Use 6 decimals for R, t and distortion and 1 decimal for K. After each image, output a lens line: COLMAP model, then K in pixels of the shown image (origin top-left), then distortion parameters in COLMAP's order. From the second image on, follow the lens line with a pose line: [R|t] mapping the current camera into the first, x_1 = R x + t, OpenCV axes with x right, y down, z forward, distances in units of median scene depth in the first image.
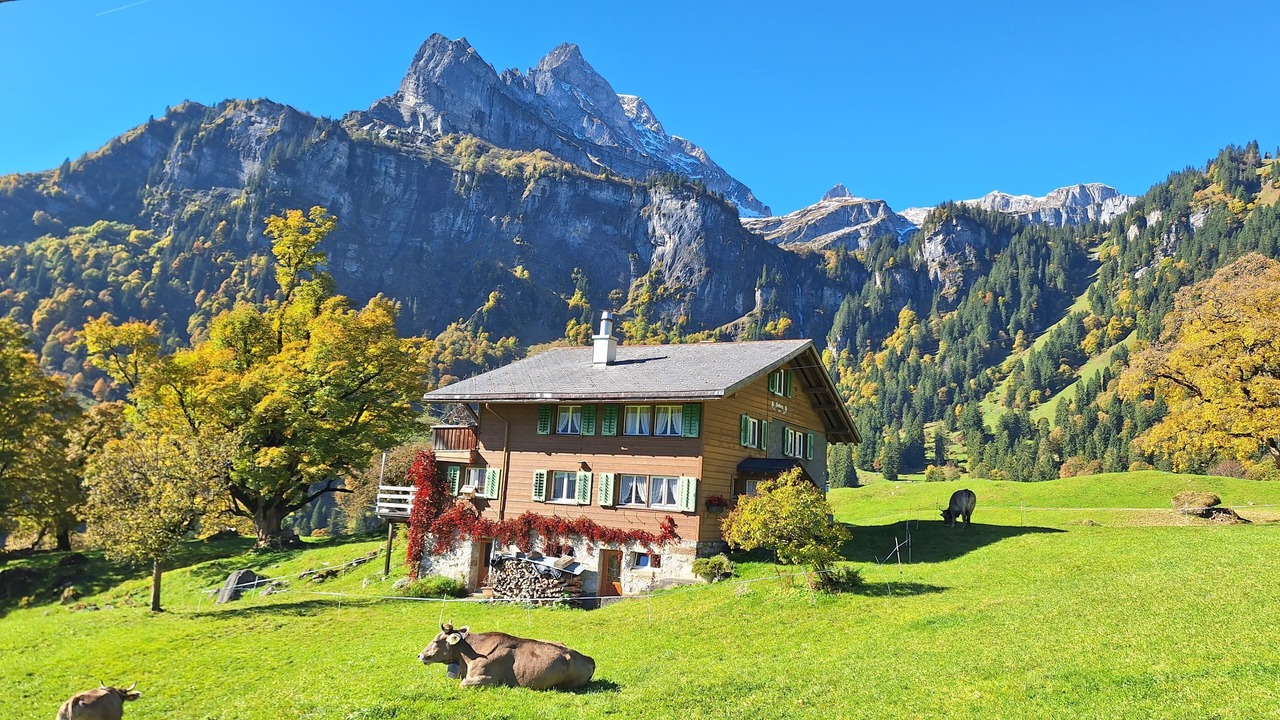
lens RADIAL K [[886.1, 0, 638.8], [0, 886.1, 346.3], [0, 0, 1]] dist [0.041627, -0.000771]
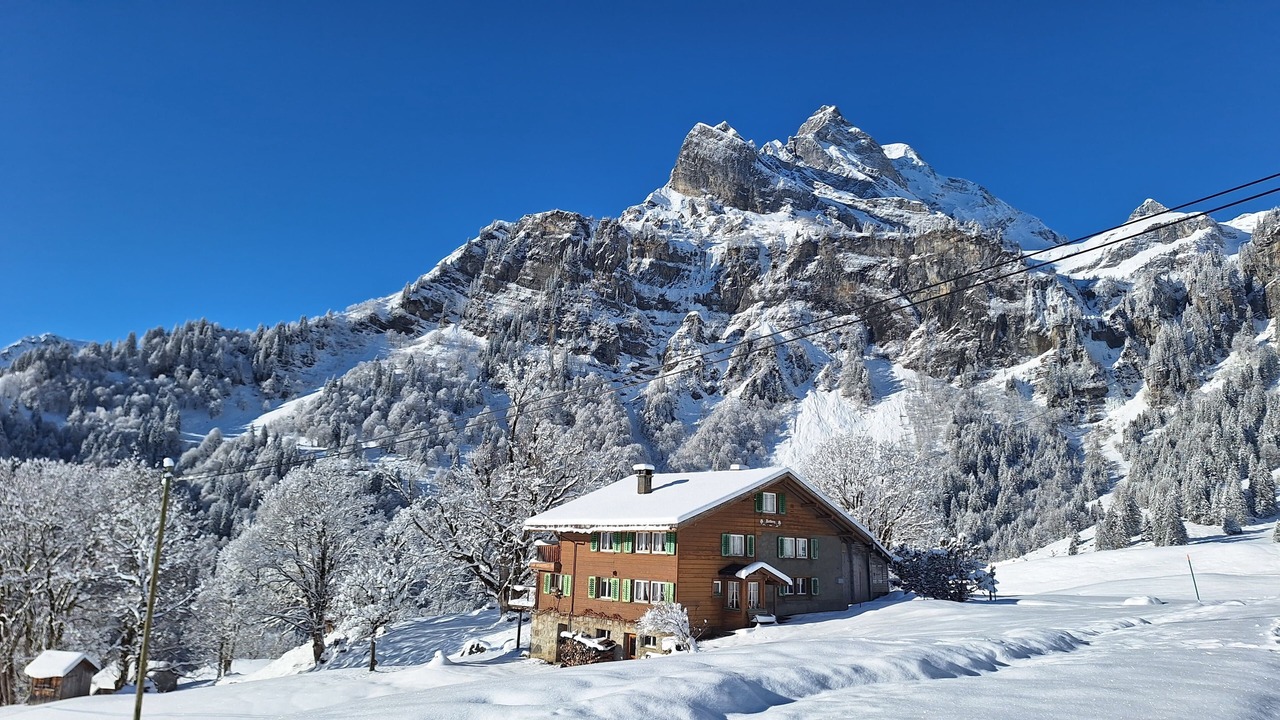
lens RADIAL K [[877.6, 0, 640.0], [0, 877.6, 360.0], [0, 0, 1]] dist [0.039146, -0.053380]
pose [[0.947509, -0.096094, -0.304948, 0.321247], [0.077903, 0.994408, -0.071299, -0.076740], [0.310094, 0.043800, 0.949697, -0.264533]]
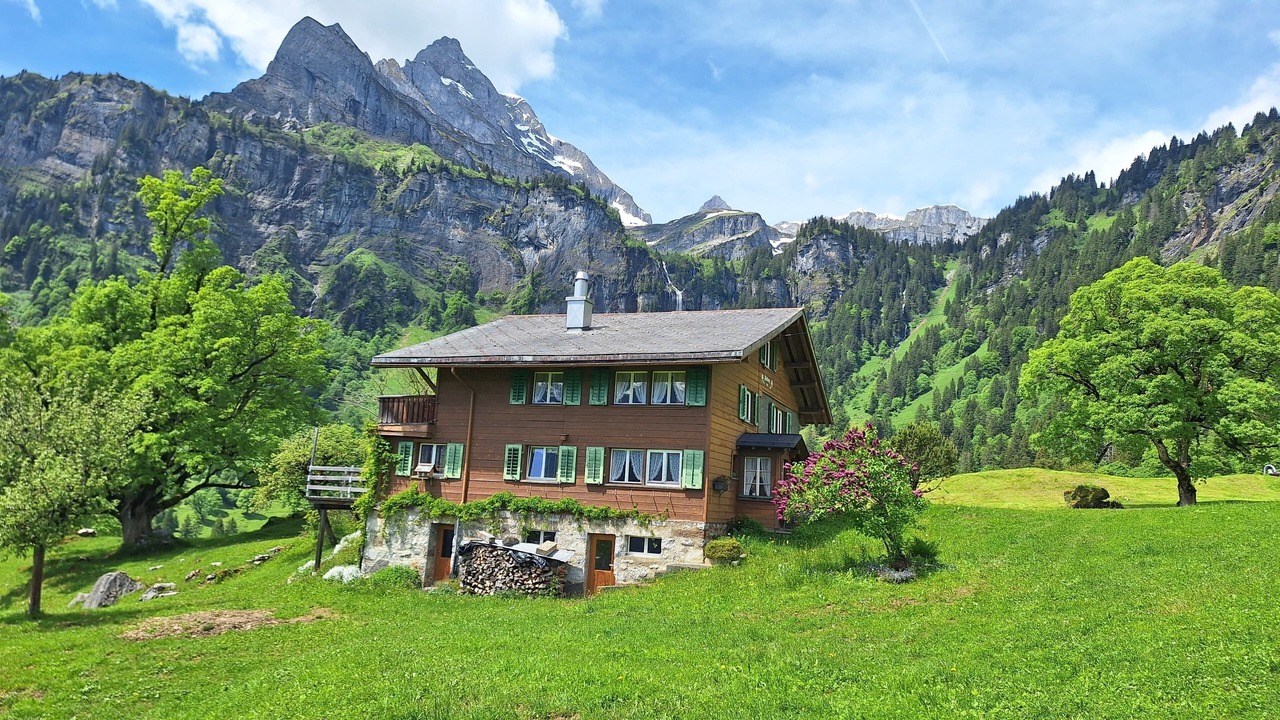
lens RADIAL K [[877.6, 0, 640.0], [0, 877.6, 360.0], [0, 0, 1]] dist [0.039146, -0.053380]
pose [[0.988758, 0.019819, 0.148205, -0.086369], [-0.020877, 0.999766, 0.005587, 0.035624], [-0.148060, -0.008618, 0.988941, 0.094327]]
